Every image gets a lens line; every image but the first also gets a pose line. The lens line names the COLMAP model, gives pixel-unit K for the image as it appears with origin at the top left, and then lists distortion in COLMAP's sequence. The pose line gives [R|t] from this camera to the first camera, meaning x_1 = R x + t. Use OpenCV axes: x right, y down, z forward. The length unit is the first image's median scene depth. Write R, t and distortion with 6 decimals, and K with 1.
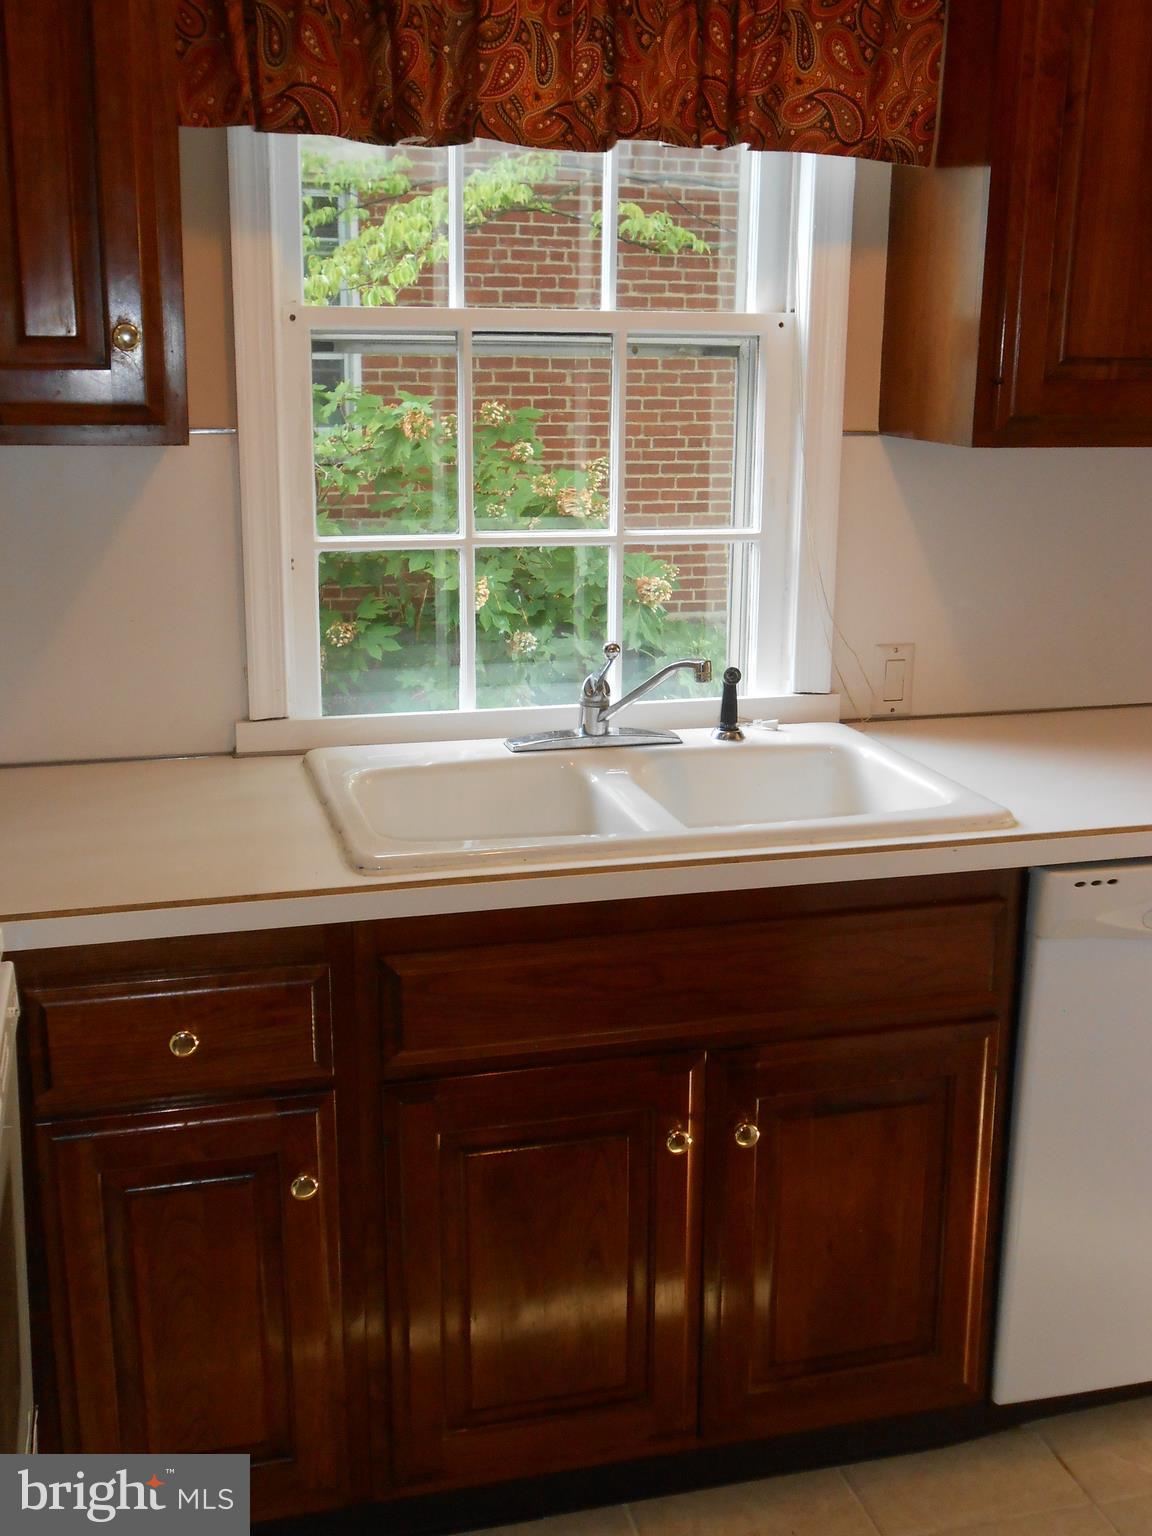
lens RADIAL K [[1695.5, 0, 576.0], [0, 1695.5, 768.0], [0, 0, 1]] dist [-0.008496, -0.008590]
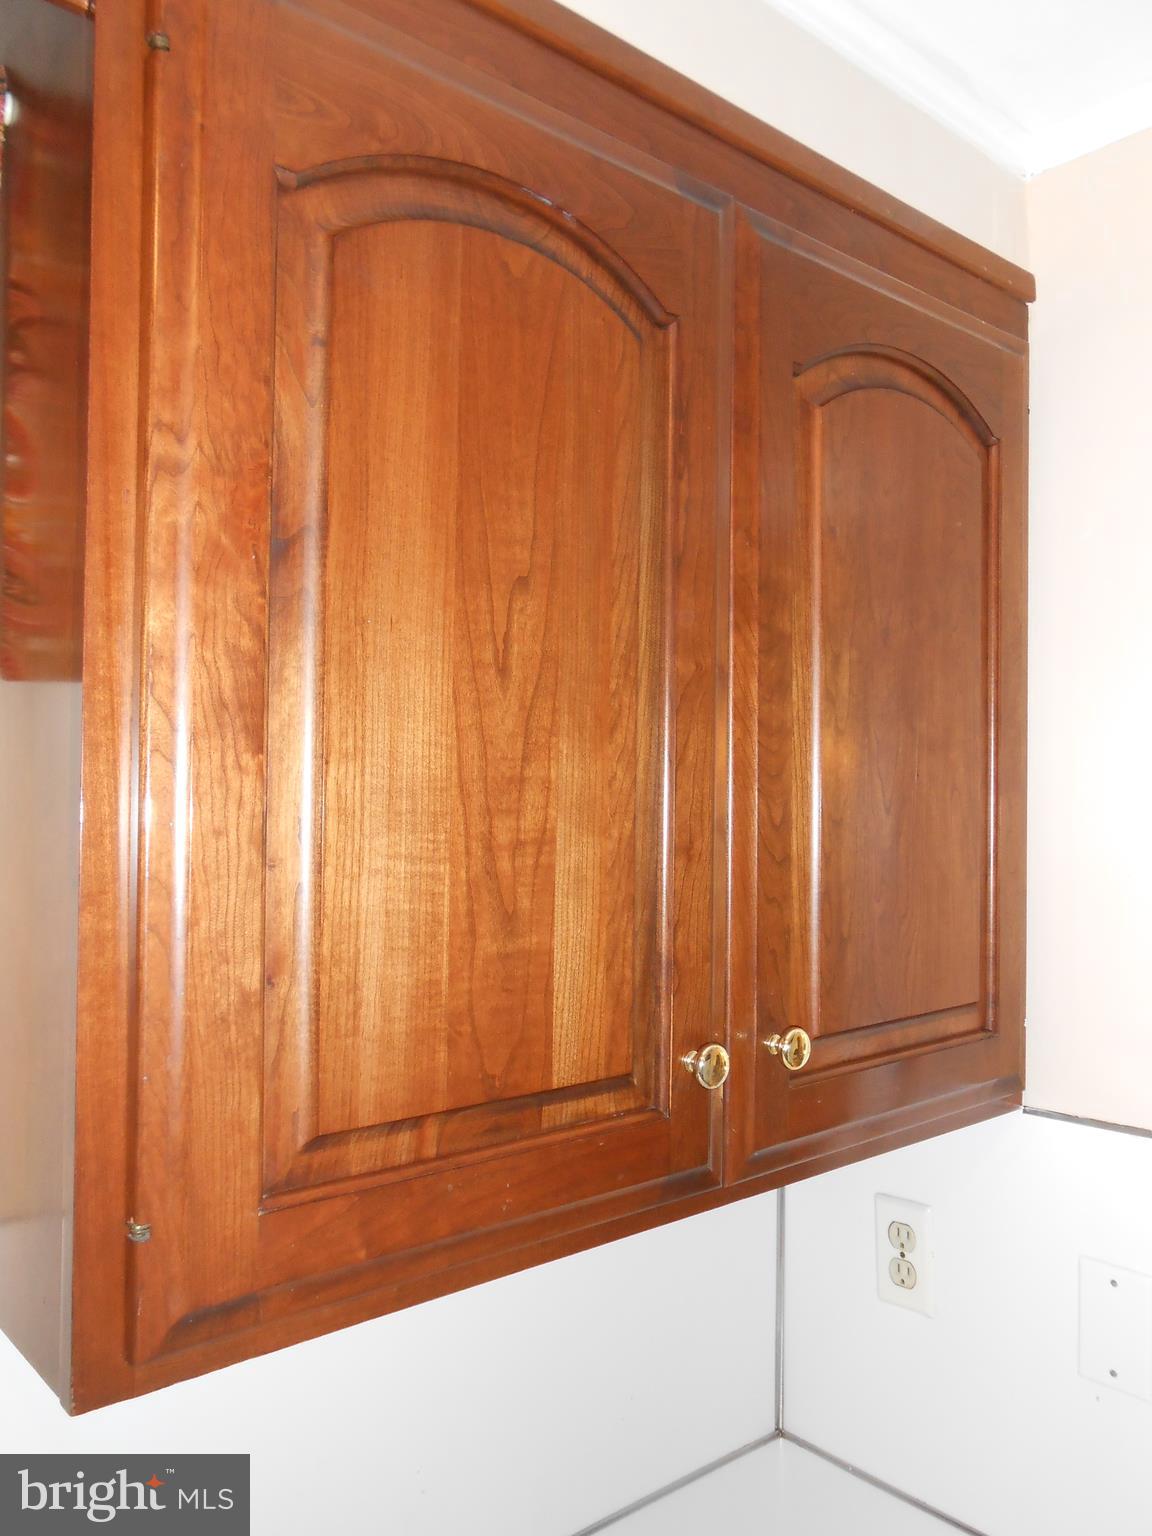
lens RADIAL K [[1187.6, 0, 576.0], [0, 1187.6, 768.0], [0, 0, 1]] dist [-0.060583, 0.085319]
pose [[0.905748, 0.003992, 0.423799, 0.227235], [0.111239, 0.962658, -0.246810, -0.252116], [-0.408959, 0.270690, 0.871481, 0.708352]]
